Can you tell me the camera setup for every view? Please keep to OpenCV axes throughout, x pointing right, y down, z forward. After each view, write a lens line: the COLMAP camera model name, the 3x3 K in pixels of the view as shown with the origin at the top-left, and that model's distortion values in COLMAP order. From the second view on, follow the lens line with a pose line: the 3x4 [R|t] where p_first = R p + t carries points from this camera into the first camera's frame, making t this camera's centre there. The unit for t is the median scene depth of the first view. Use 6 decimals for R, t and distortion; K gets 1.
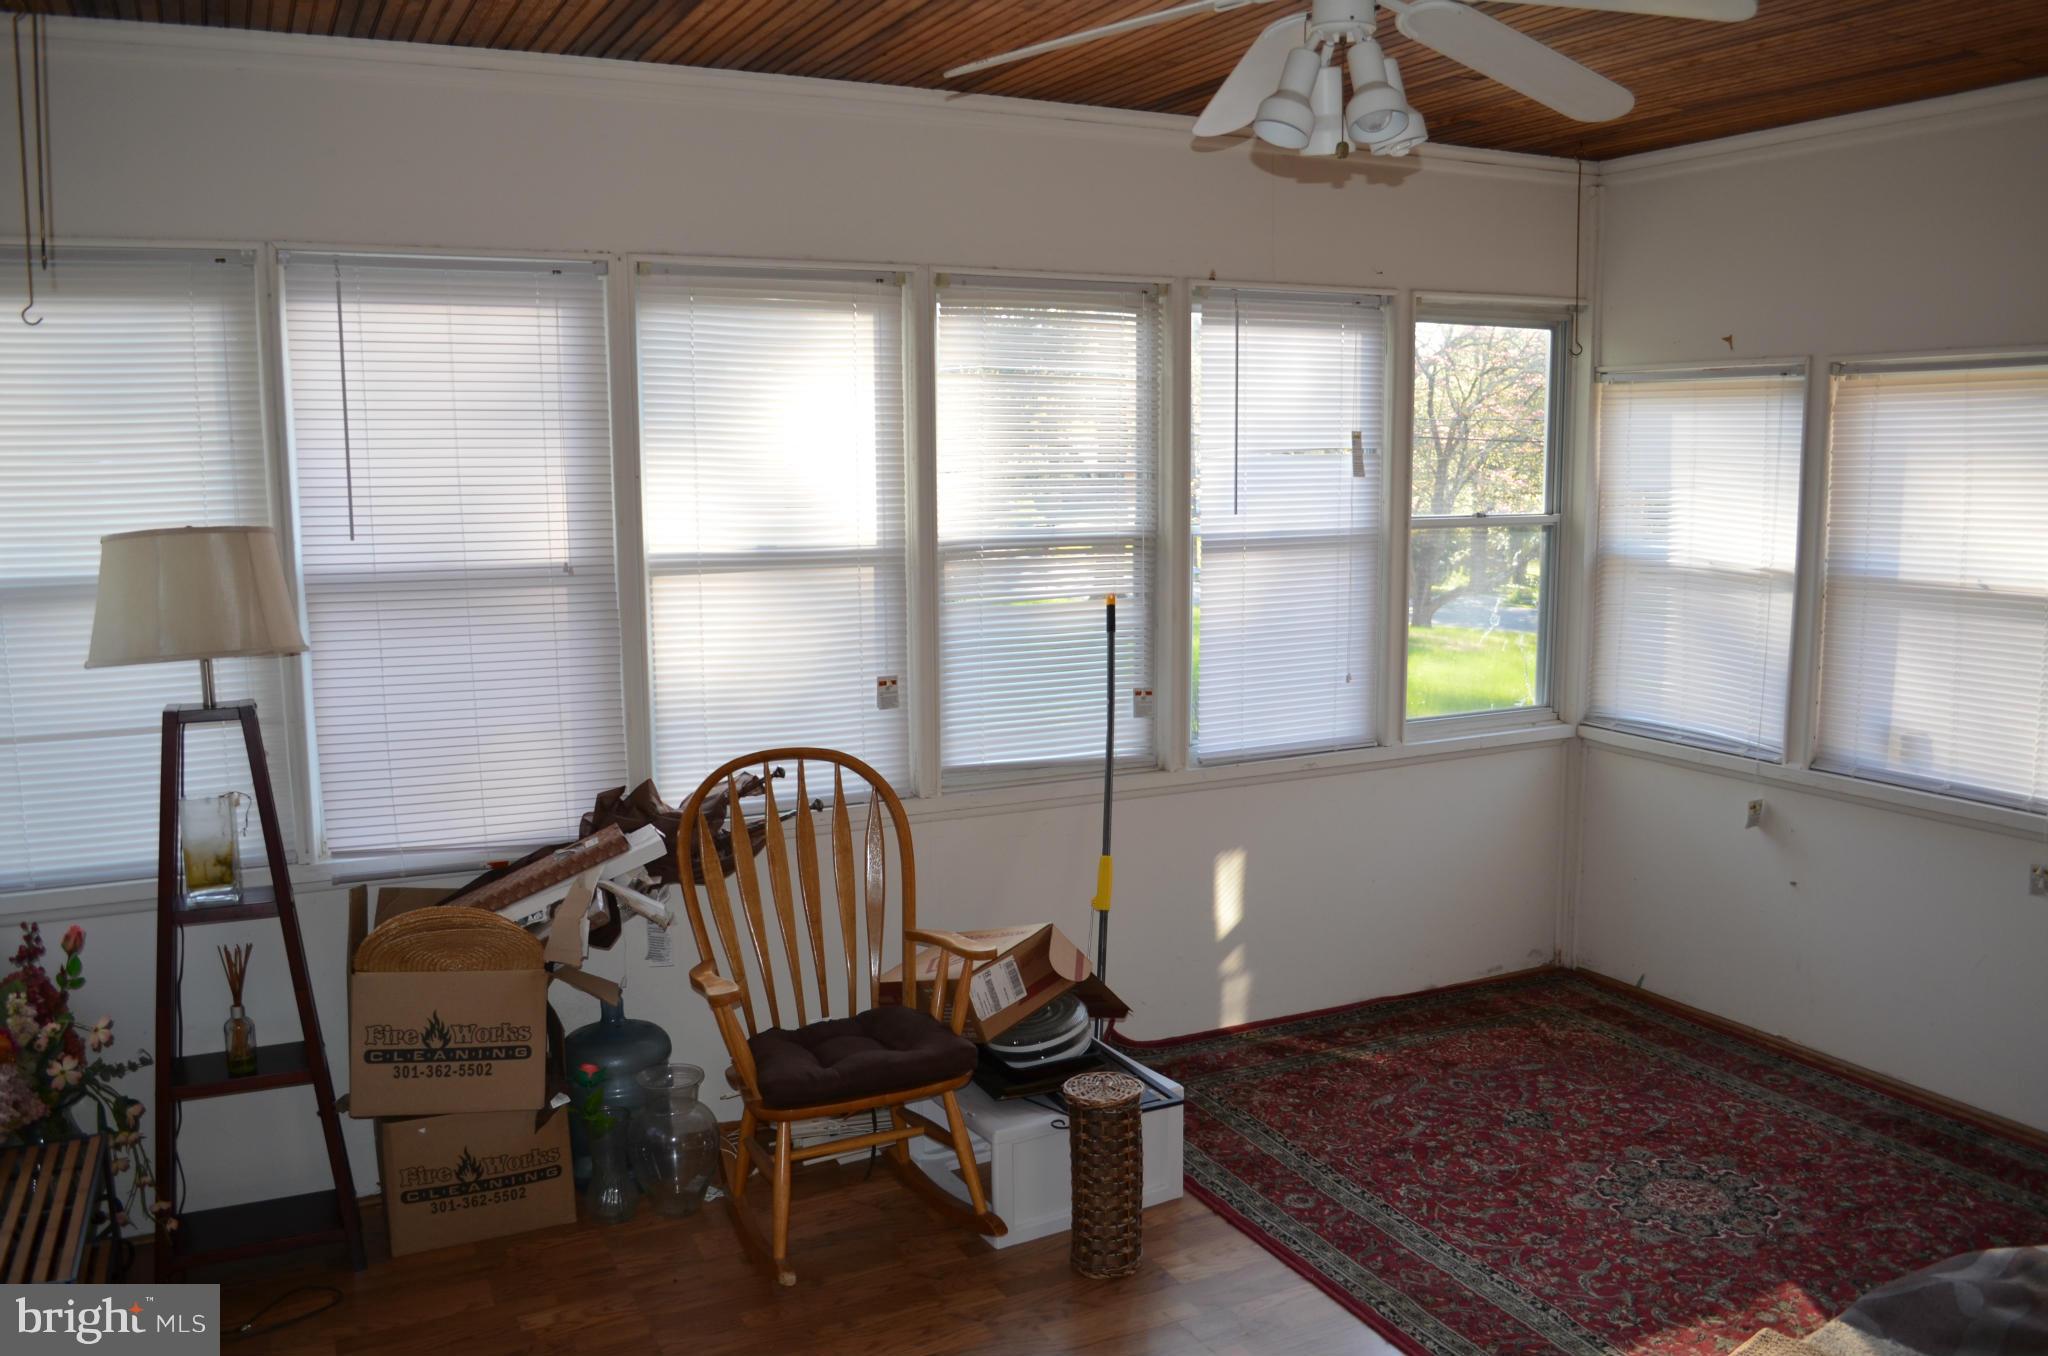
lens RADIAL K [[1638.1, 0, 1026.8], [0, 1638.1, 684.0], [0, 0, 1]] dist [-0.059968, -0.013000]
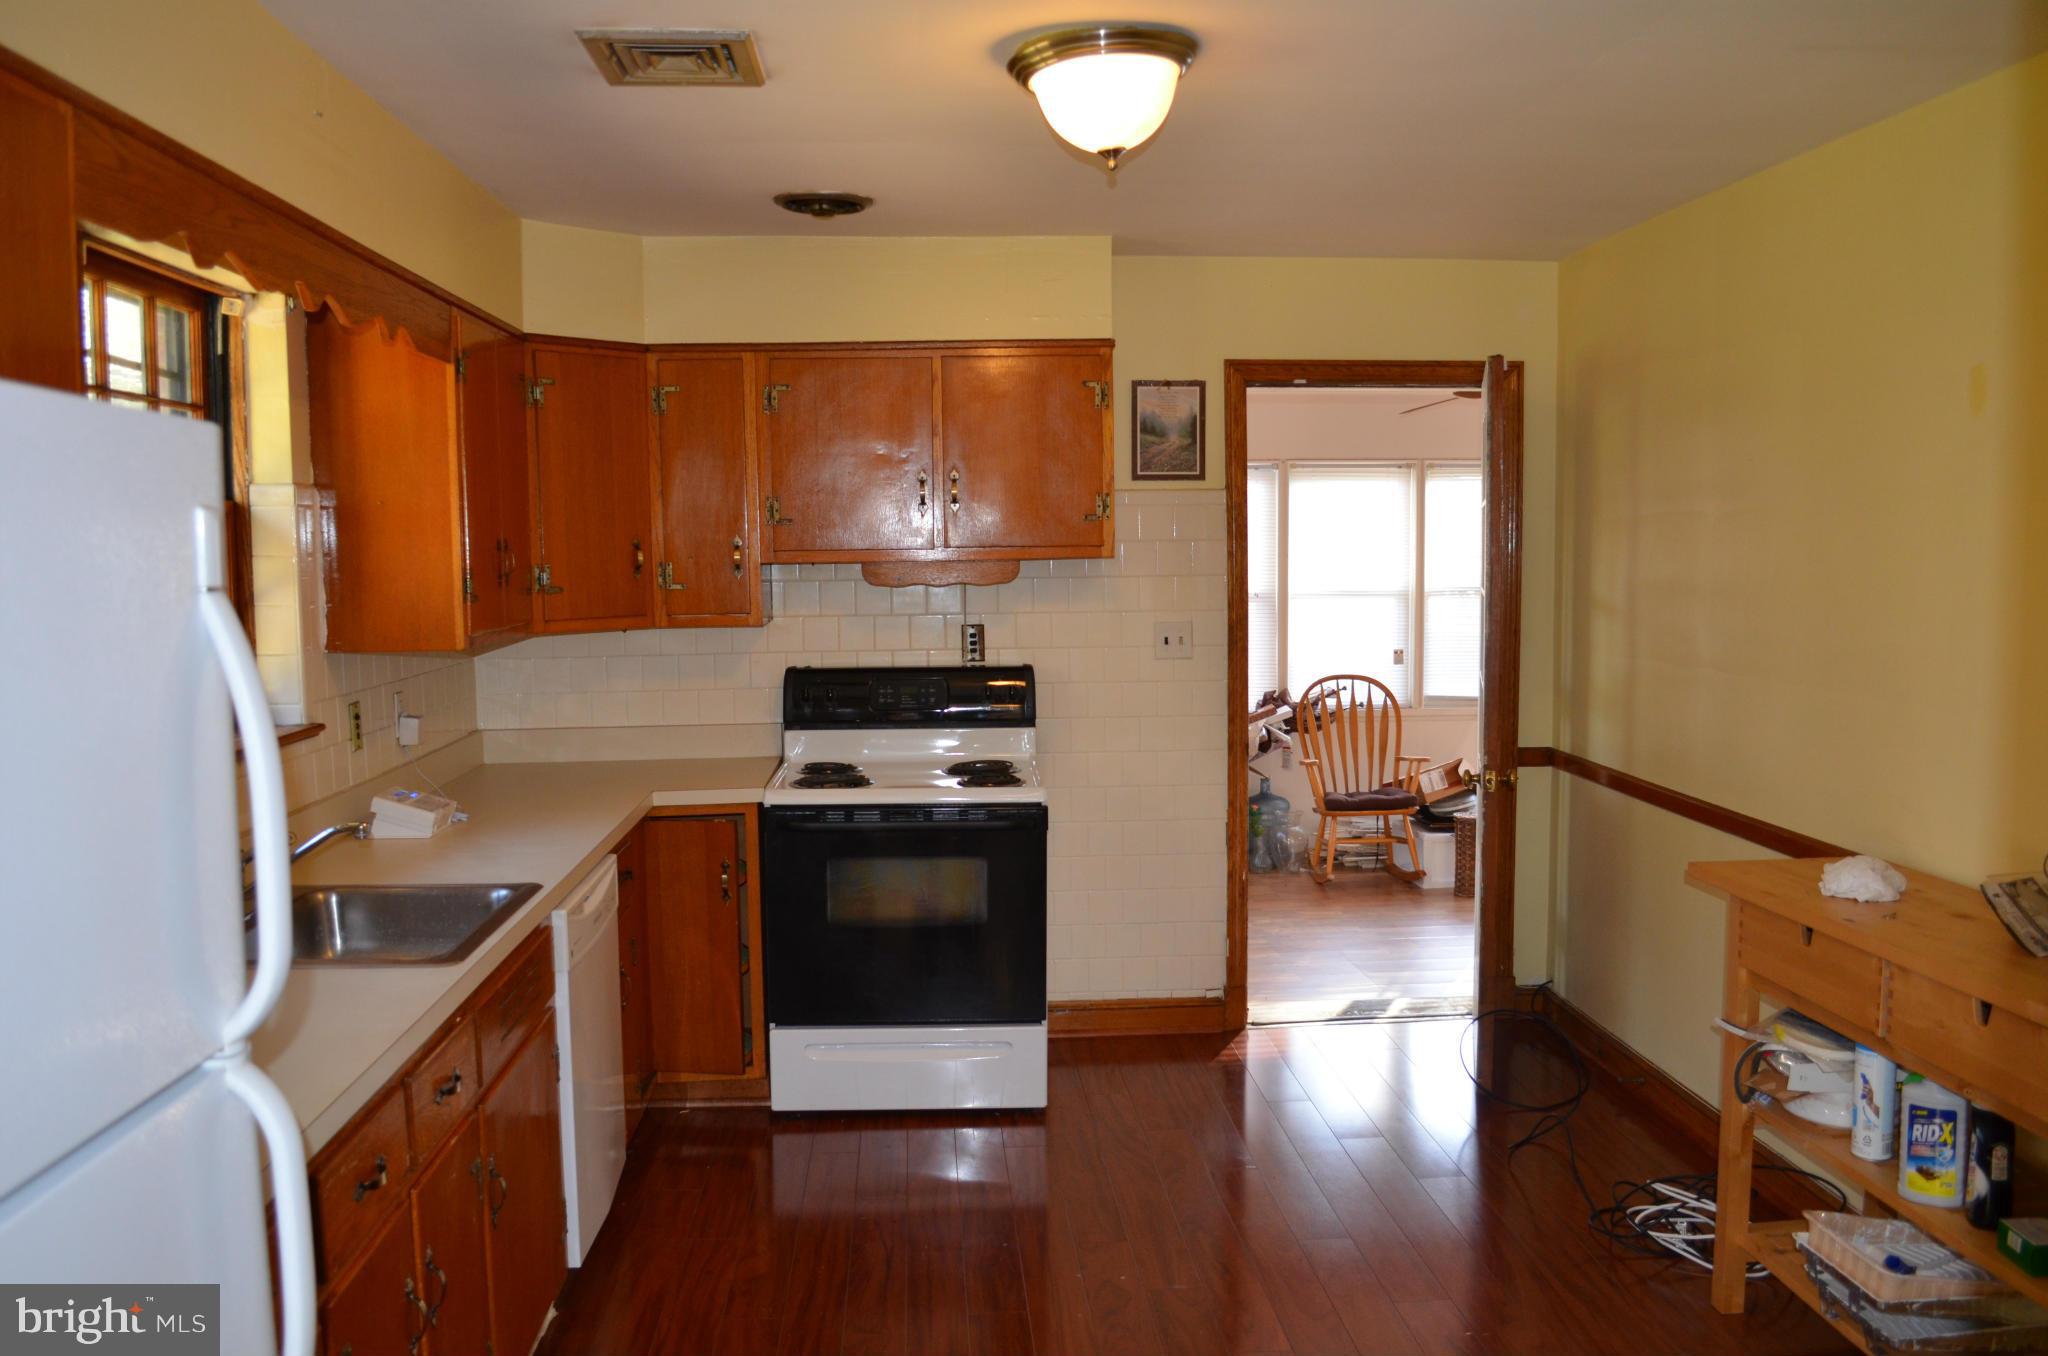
lens RADIAL K [[1638.1, 0, 1021.9], [0, 1638.1, 681.8], [0, 0, 1]] dist [-0.059968, -0.013000]
pose [[0.926671, 0.032877, -0.374434, 0.286539], [-0.050095, 0.998083, -0.036341, 0.153993], [0.372521, 0.052434, 0.926541, -1.276410]]
